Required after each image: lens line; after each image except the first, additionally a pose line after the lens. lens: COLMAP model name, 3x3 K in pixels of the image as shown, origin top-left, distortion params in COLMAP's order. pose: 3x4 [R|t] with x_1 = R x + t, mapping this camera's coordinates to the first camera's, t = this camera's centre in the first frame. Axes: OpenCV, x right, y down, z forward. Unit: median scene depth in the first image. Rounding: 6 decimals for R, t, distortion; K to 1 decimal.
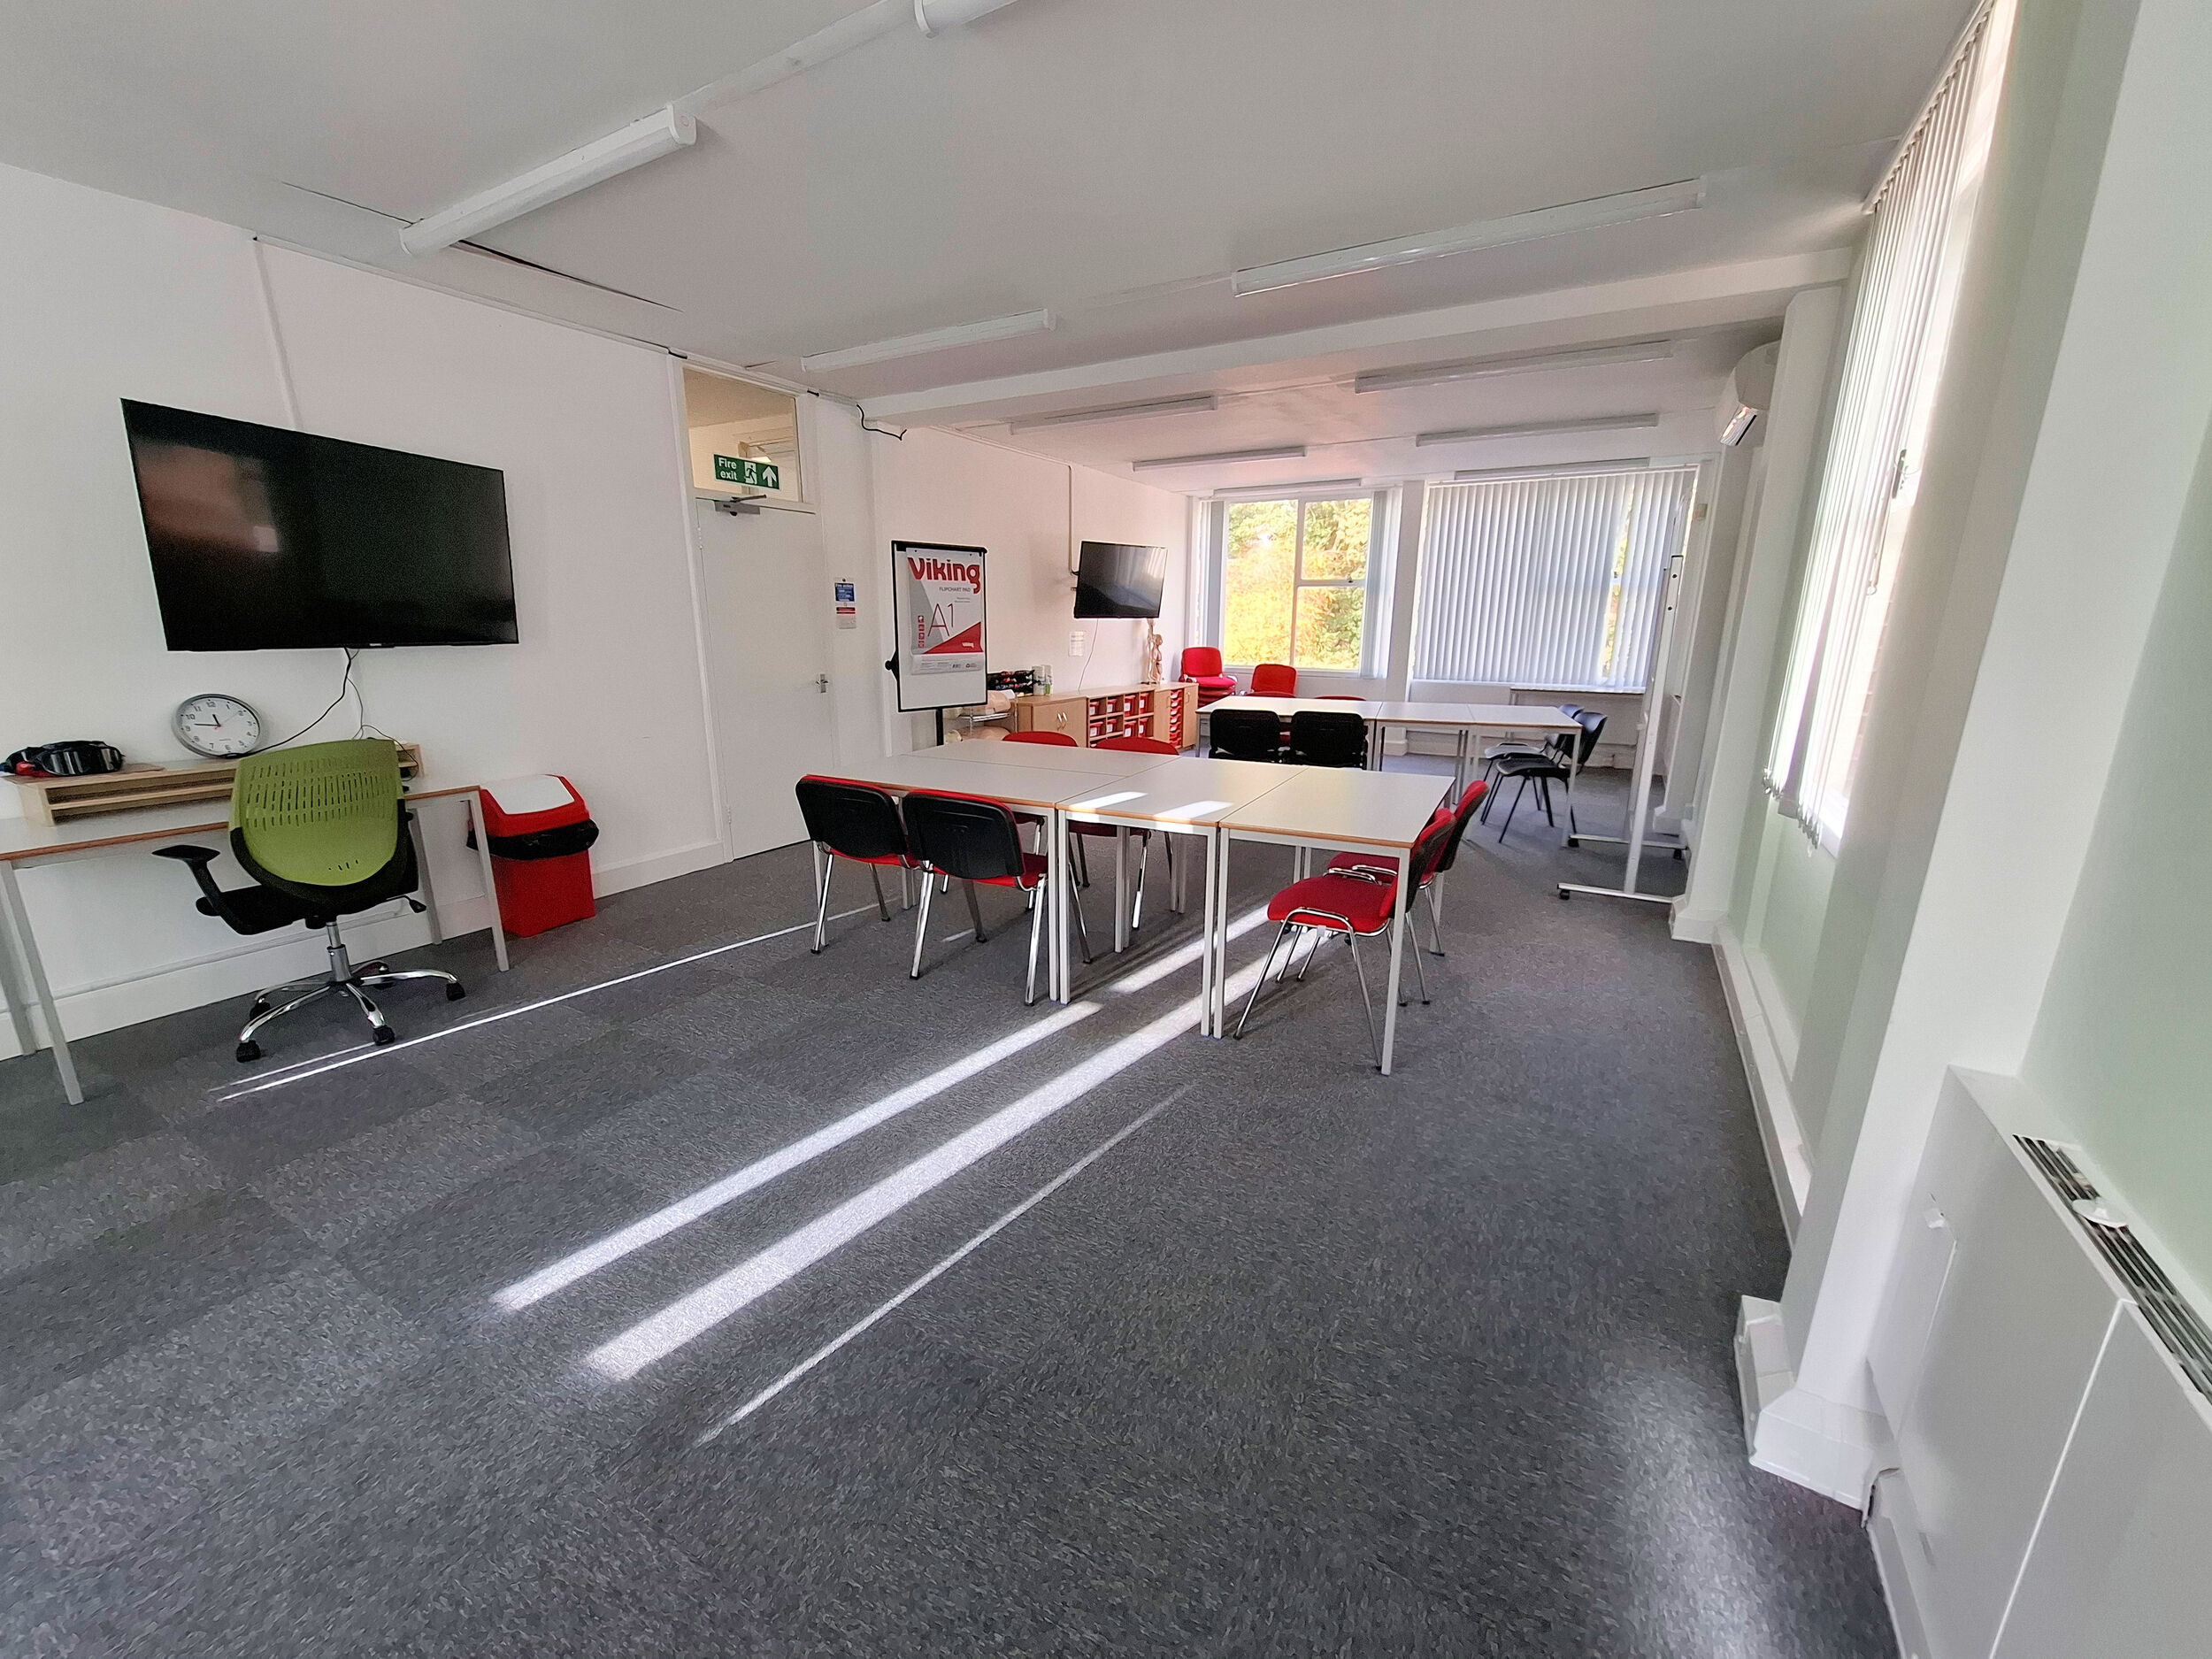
lens RADIAL K [[870.8, 0, 1109.3], [0, 870.8, 827.2], [0, 0, 1]] dist [-0.032928, -0.000004]
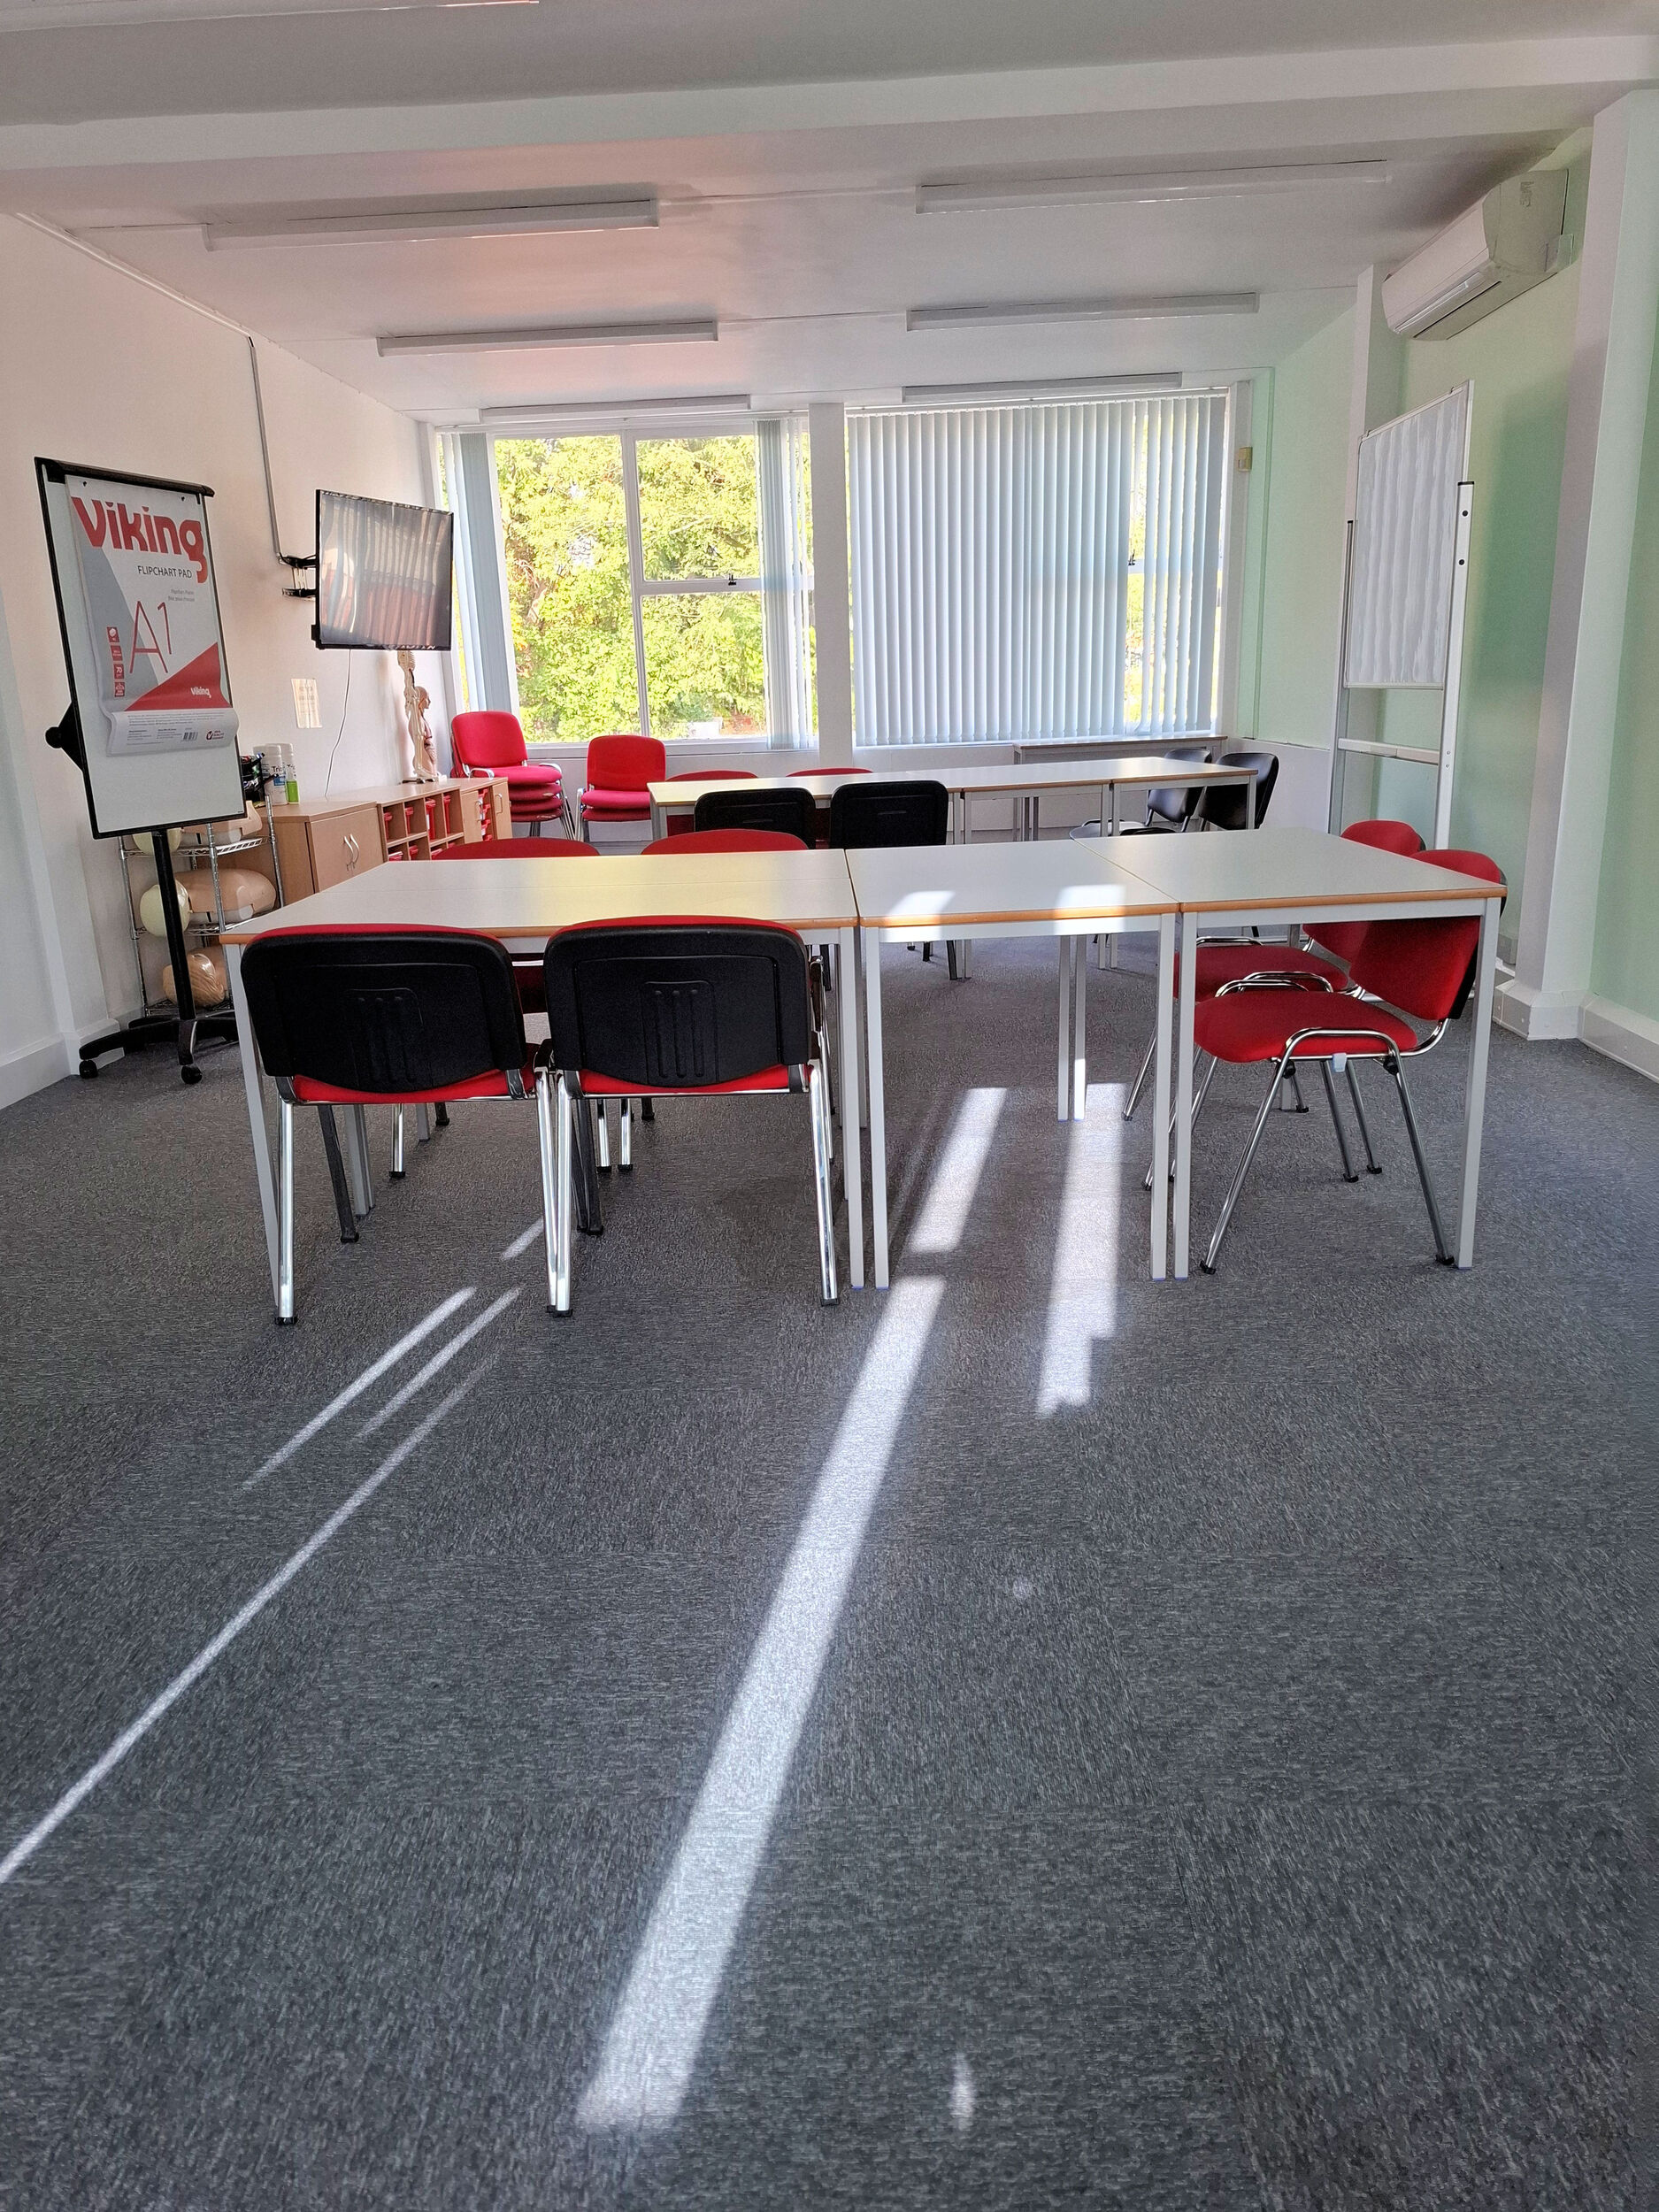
lens RADIAL K [[1528.8, 0, 831.3], [0, 1528.8, 1119.4], [0, 0, 1]] dist [0.002930, -0.011941]
pose [[0.884885, -0.160677, 0.437220, -0.263484], [0.145520, 0.987002, 0.068202, 0.015921], [-0.442496, 0.003273, 0.896765, 0.091649]]
